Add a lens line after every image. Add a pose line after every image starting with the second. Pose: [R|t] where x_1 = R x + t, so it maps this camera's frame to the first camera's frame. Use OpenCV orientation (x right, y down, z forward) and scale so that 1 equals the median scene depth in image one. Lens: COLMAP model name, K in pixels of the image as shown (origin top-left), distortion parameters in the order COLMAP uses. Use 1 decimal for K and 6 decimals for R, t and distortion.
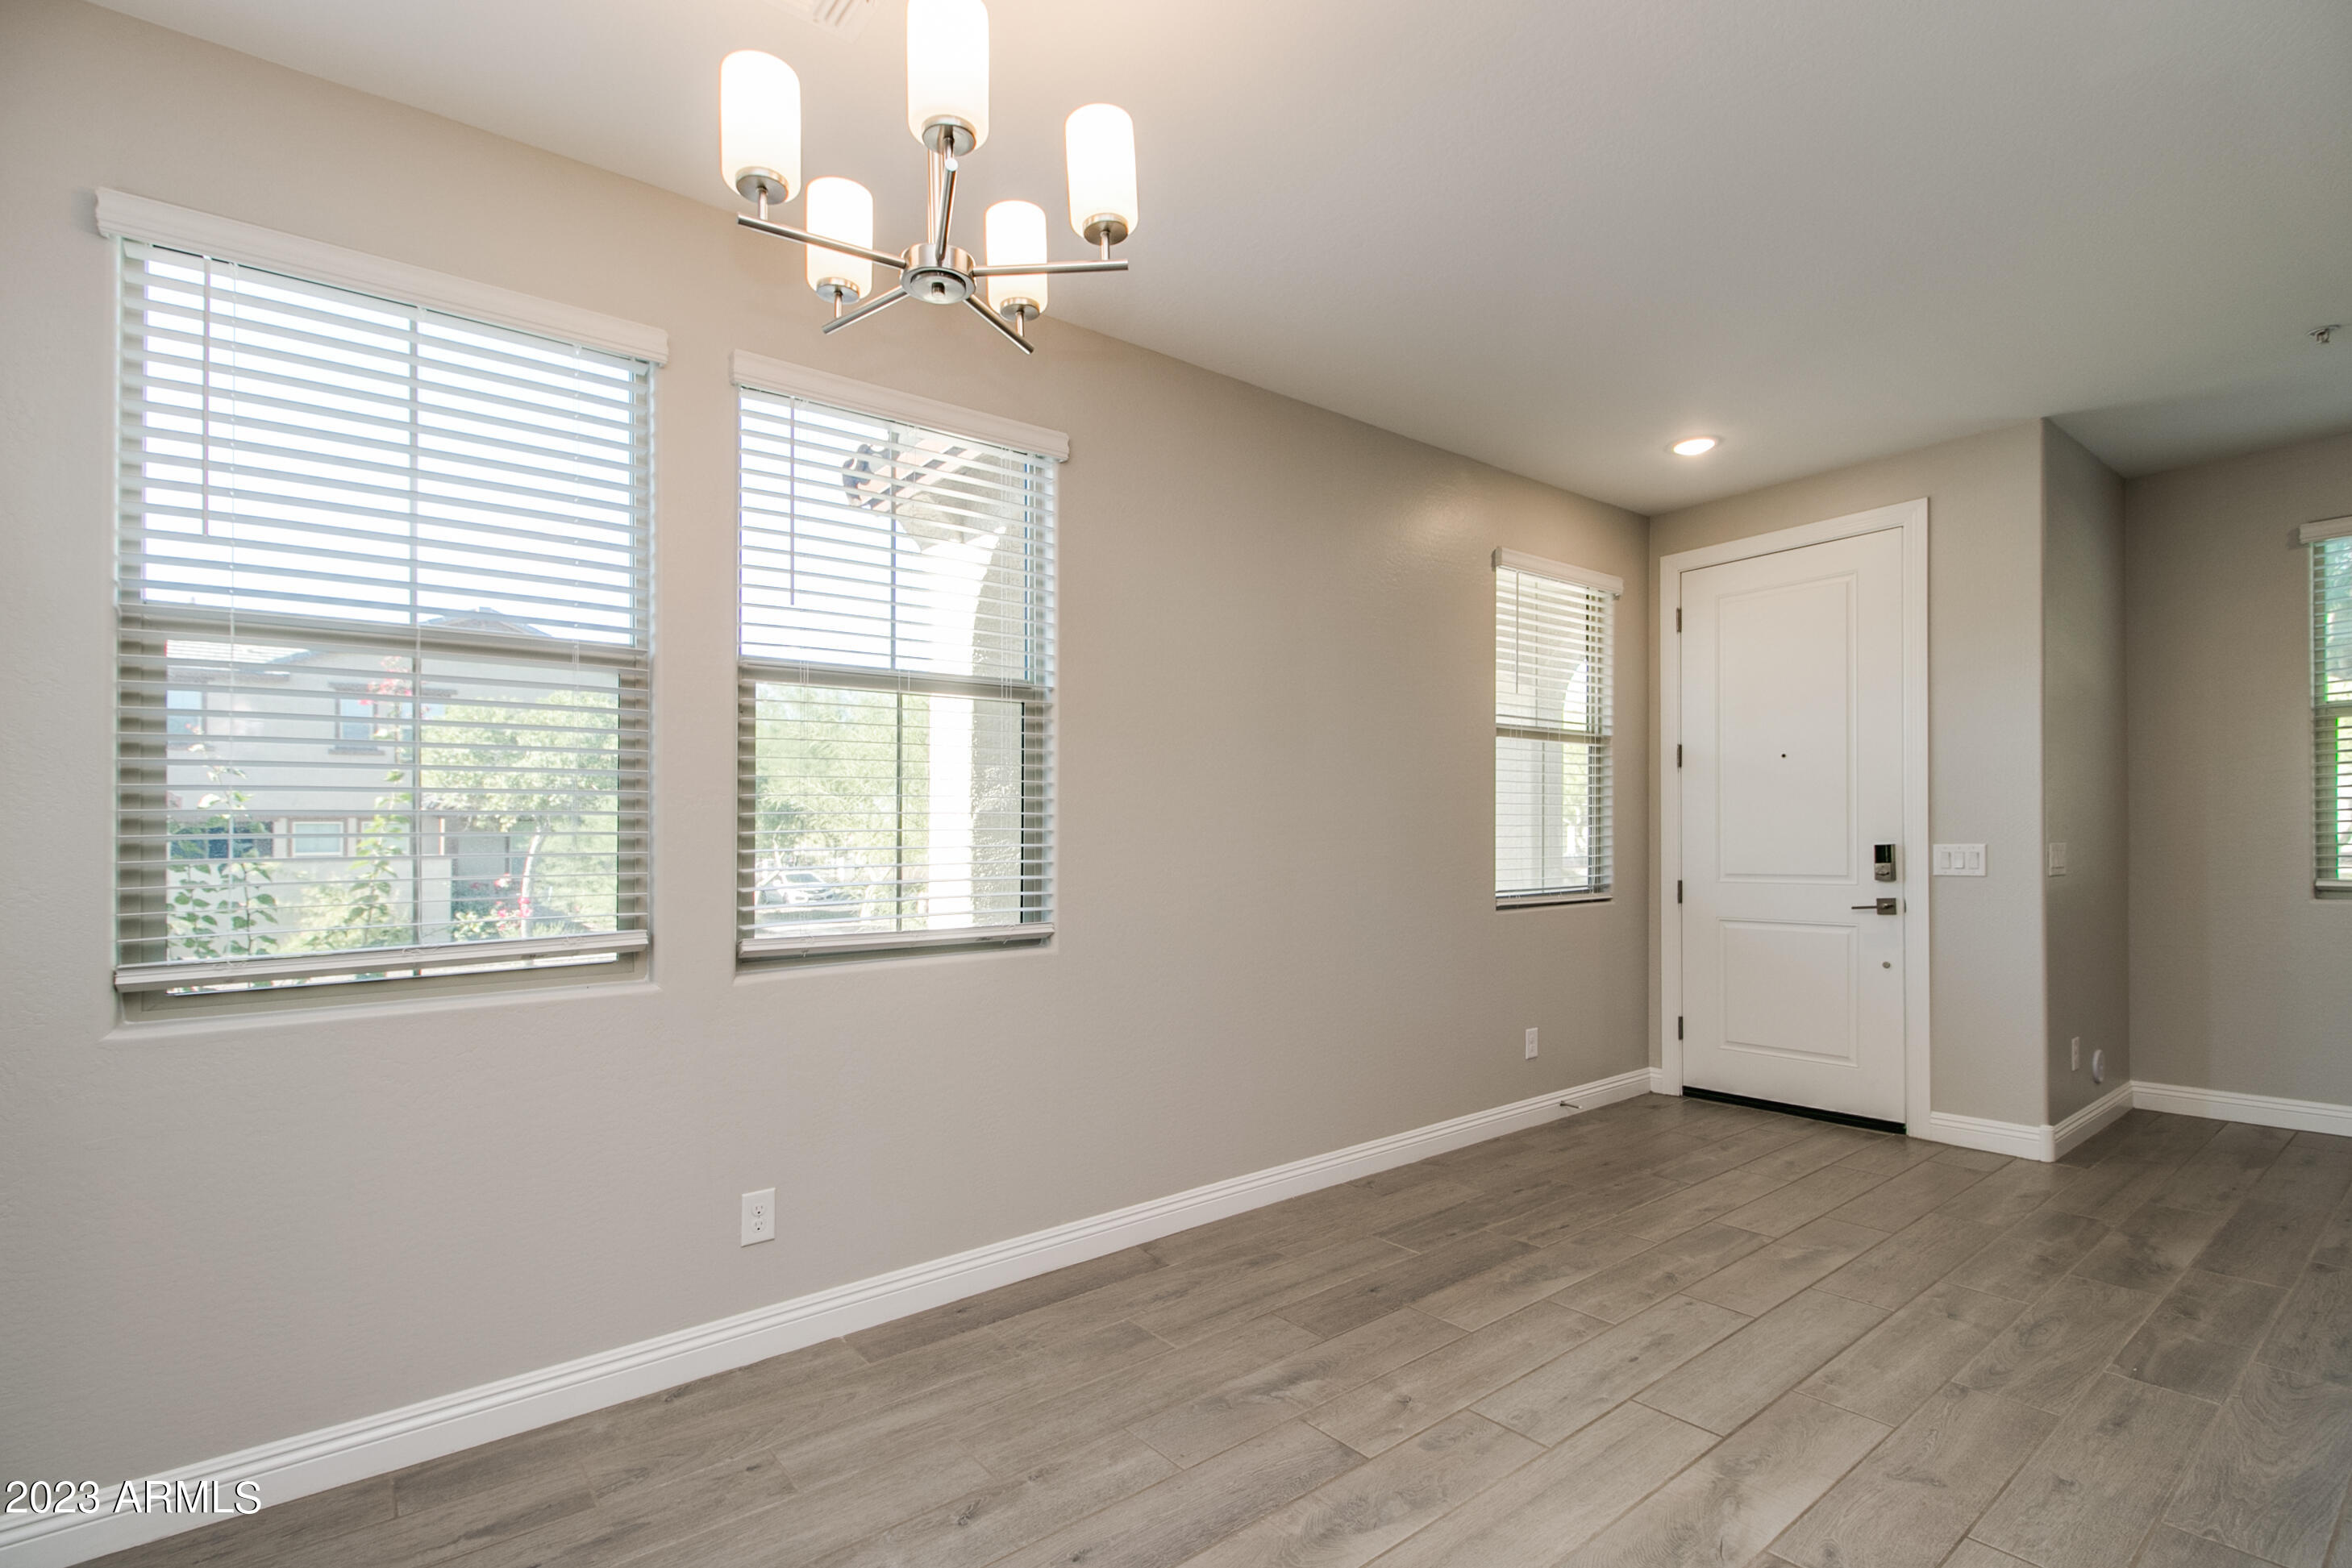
lens RADIAL K [[1084.4, 0, 1183.5], [0, 1084.4, 867.9], [0, 0, 1]] dist [-0.002320, -0.002484]
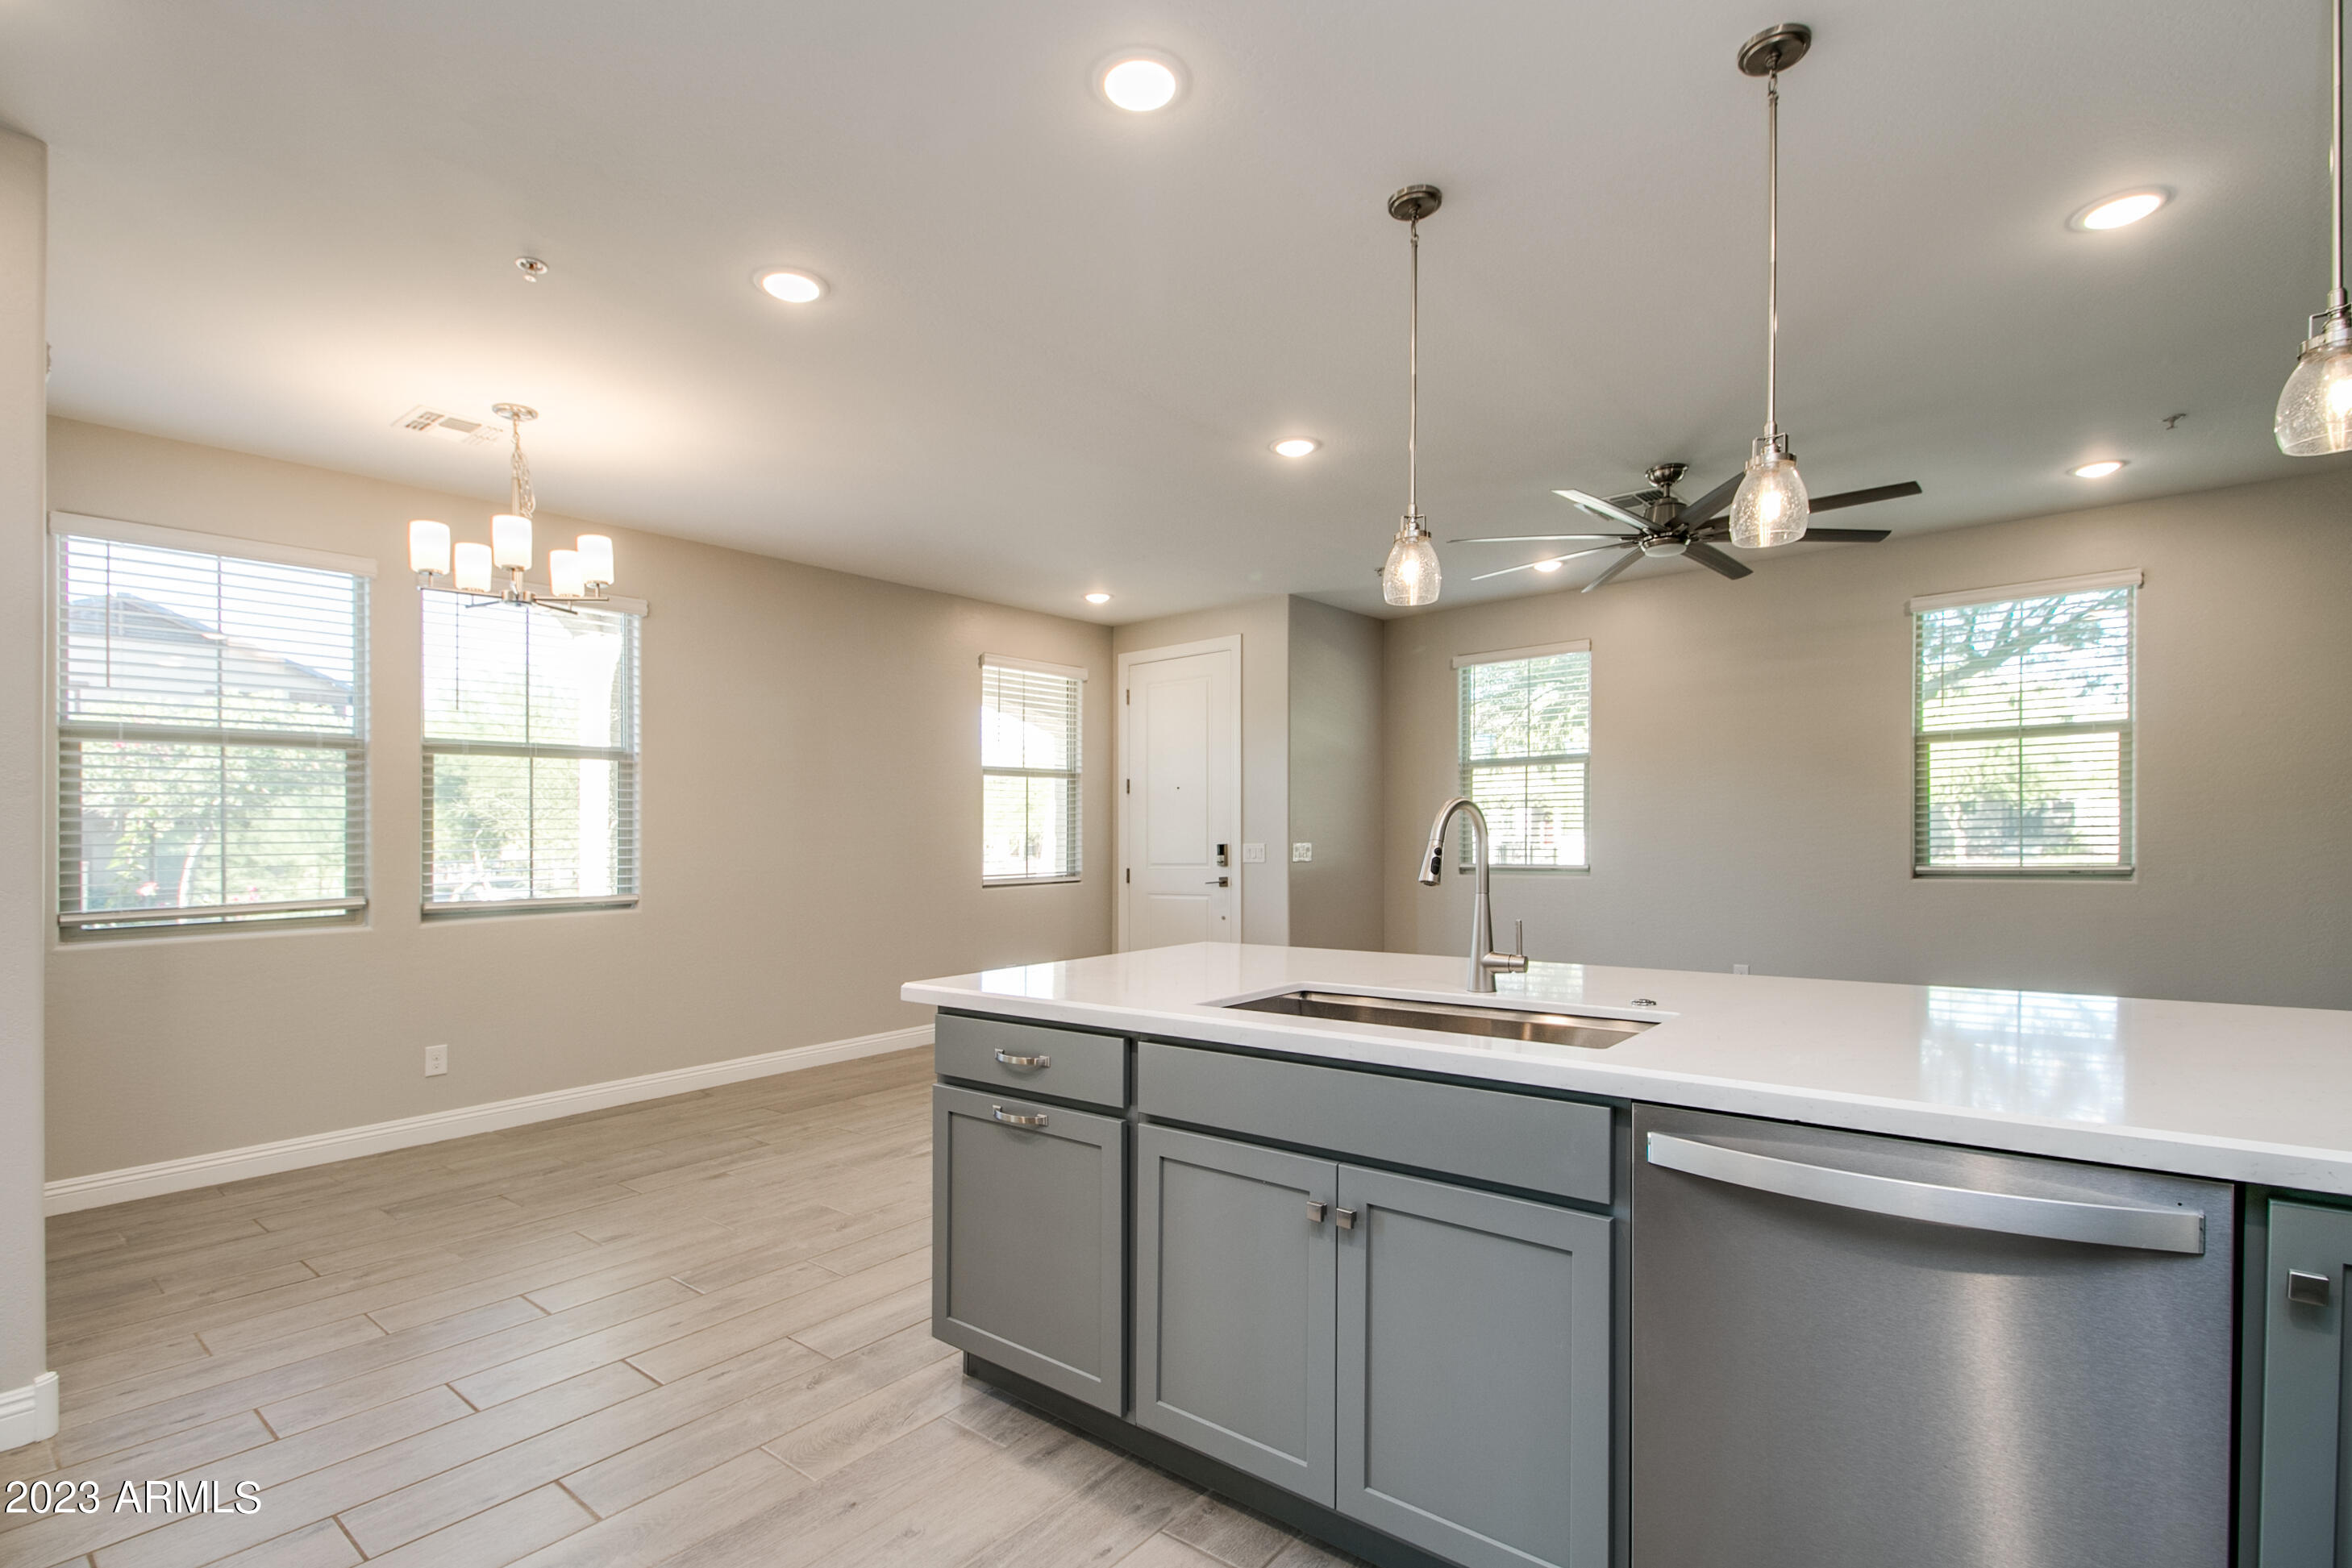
lens RADIAL K [[1084.4, 0, 1203.0], [0, 1084.4, 856.5], [0, 0, 1]] dist [-0.002320, -0.002484]
pose [[0.973553, -0.007014, 0.228353, 0.396388], [0.009499, 0.999907, -0.009784, 0.020734], [-0.228263, 0.011694, 0.973529, -0.941133]]
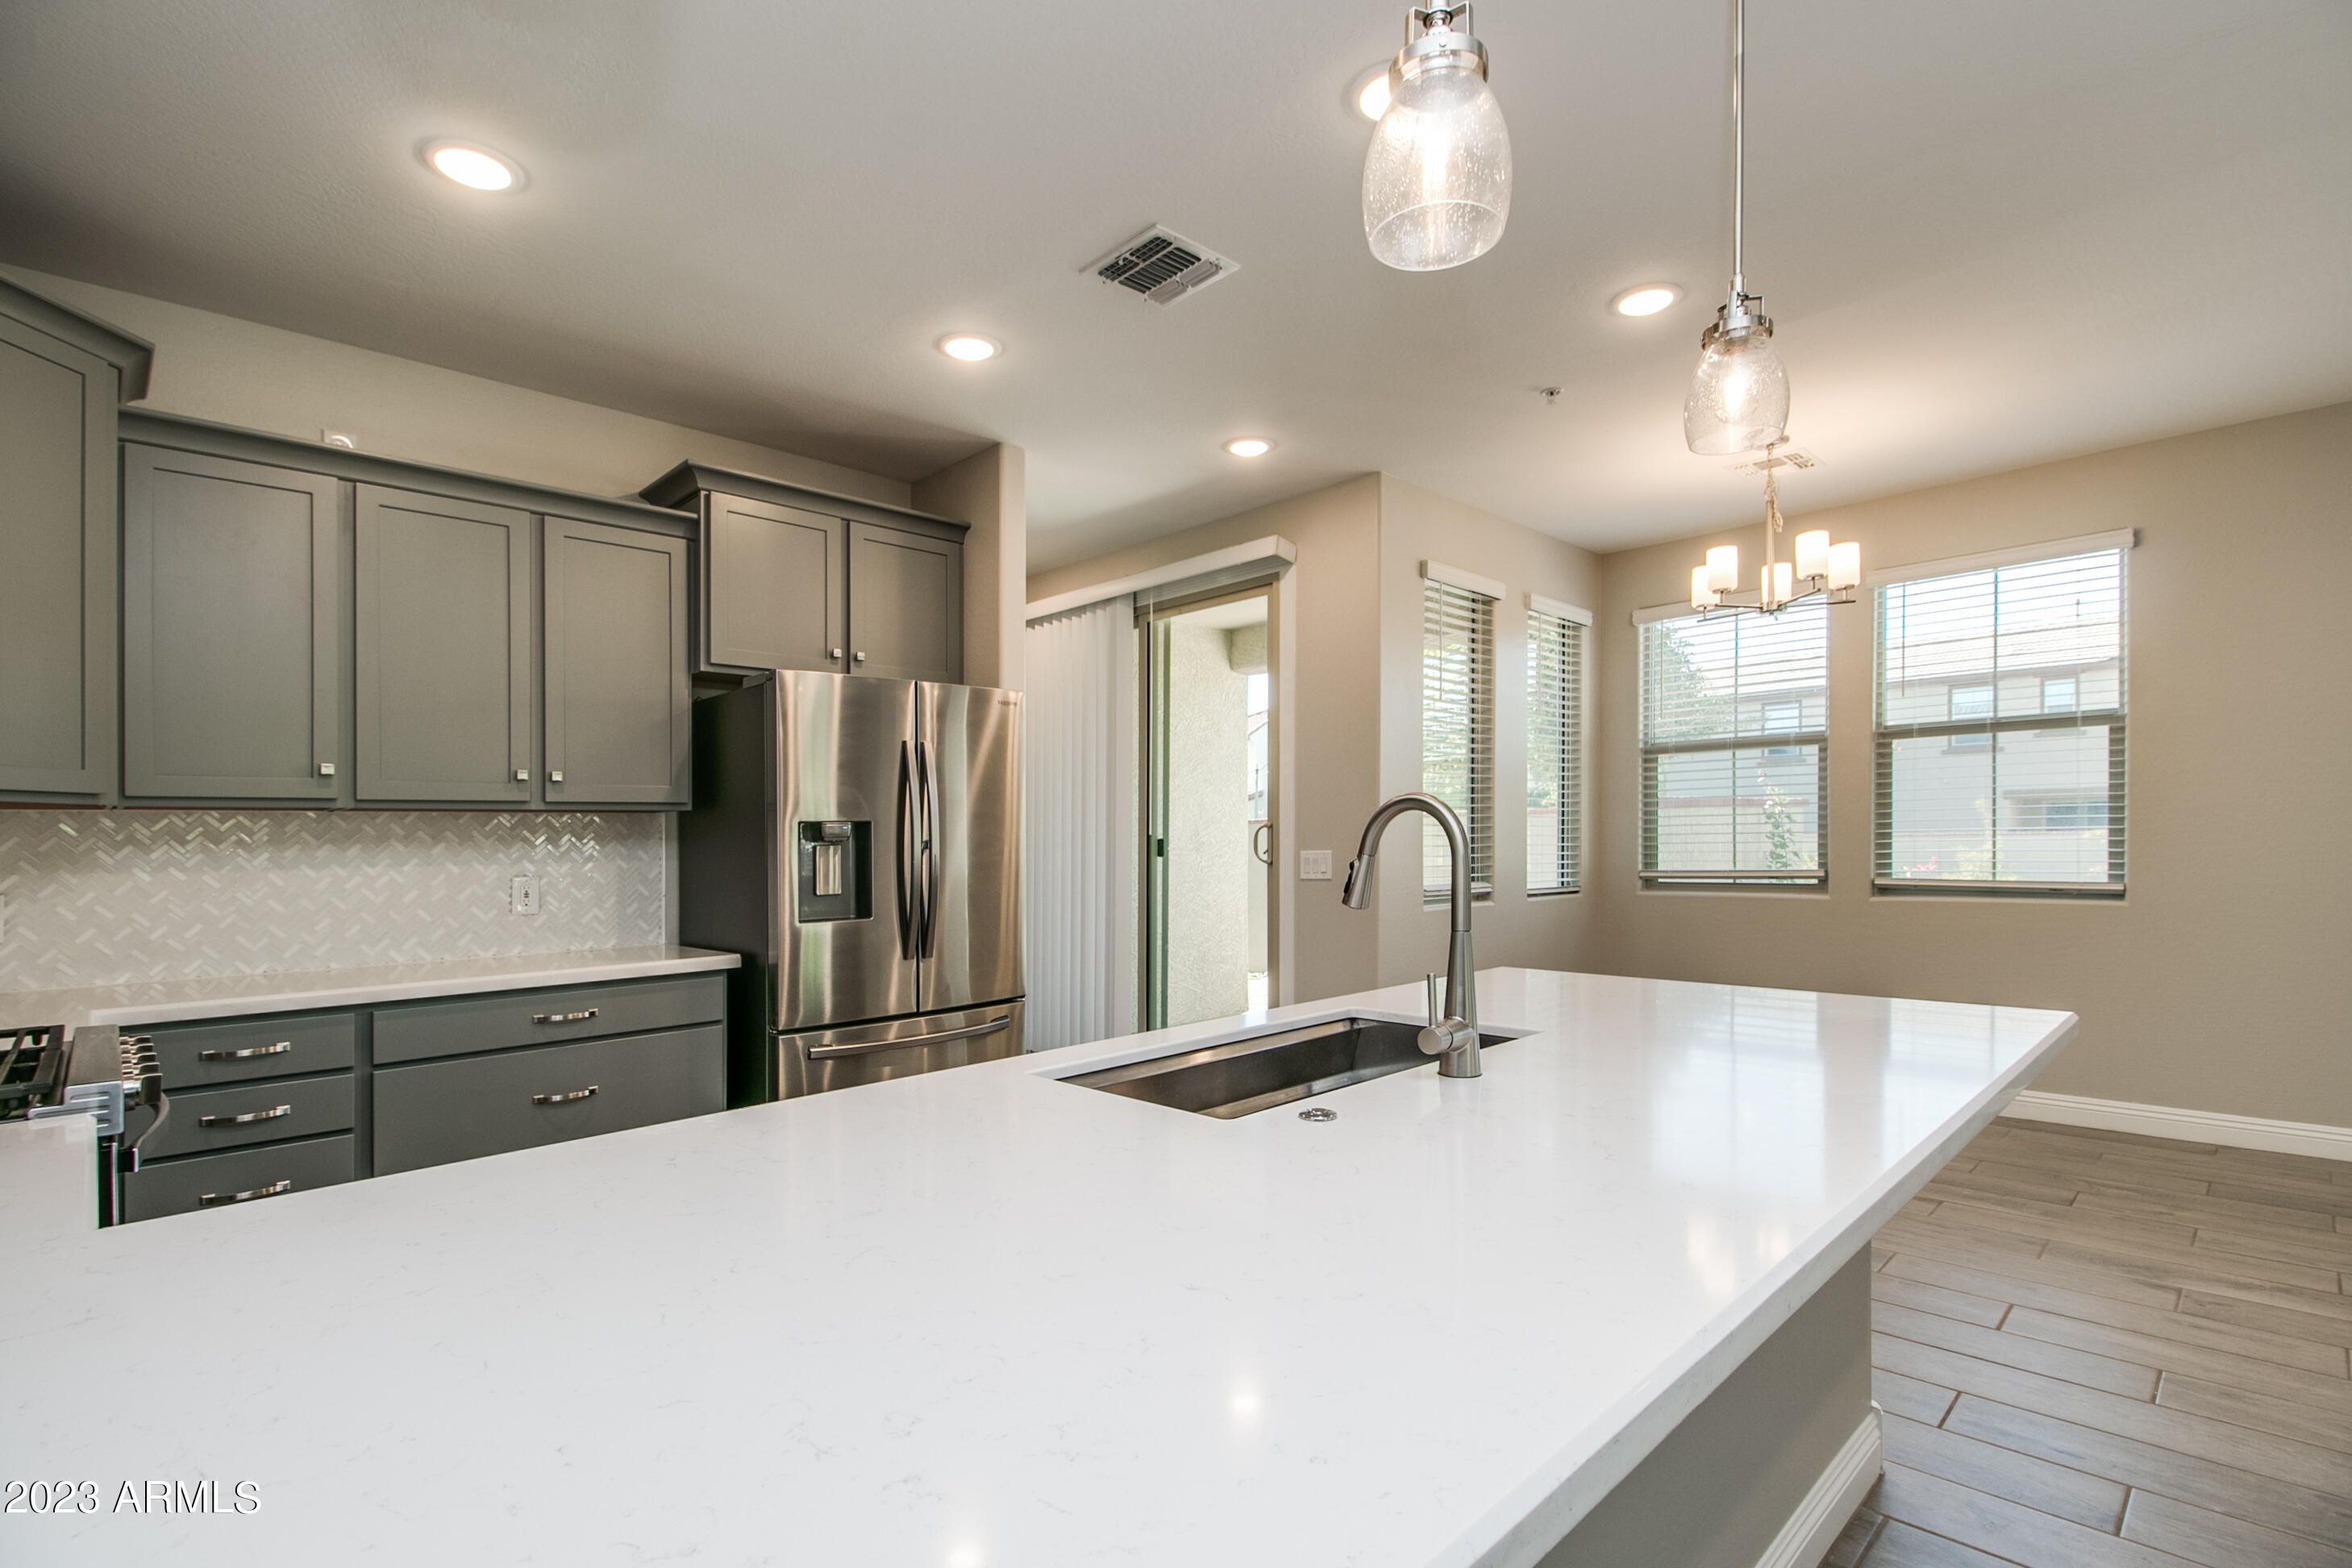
lens RADIAL K [[1084.4, 0, 1203.4], [0, 1084.4, 828.1], [0, 0, 1]] dist [-0.002320, -0.002484]
pose [[0.121243, -0.001313, -0.992622, 1.271968], [-0.013244, 0.999908, -0.002940, 0.000986], [0.992534, 0.013503, 0.121215, -0.388055]]
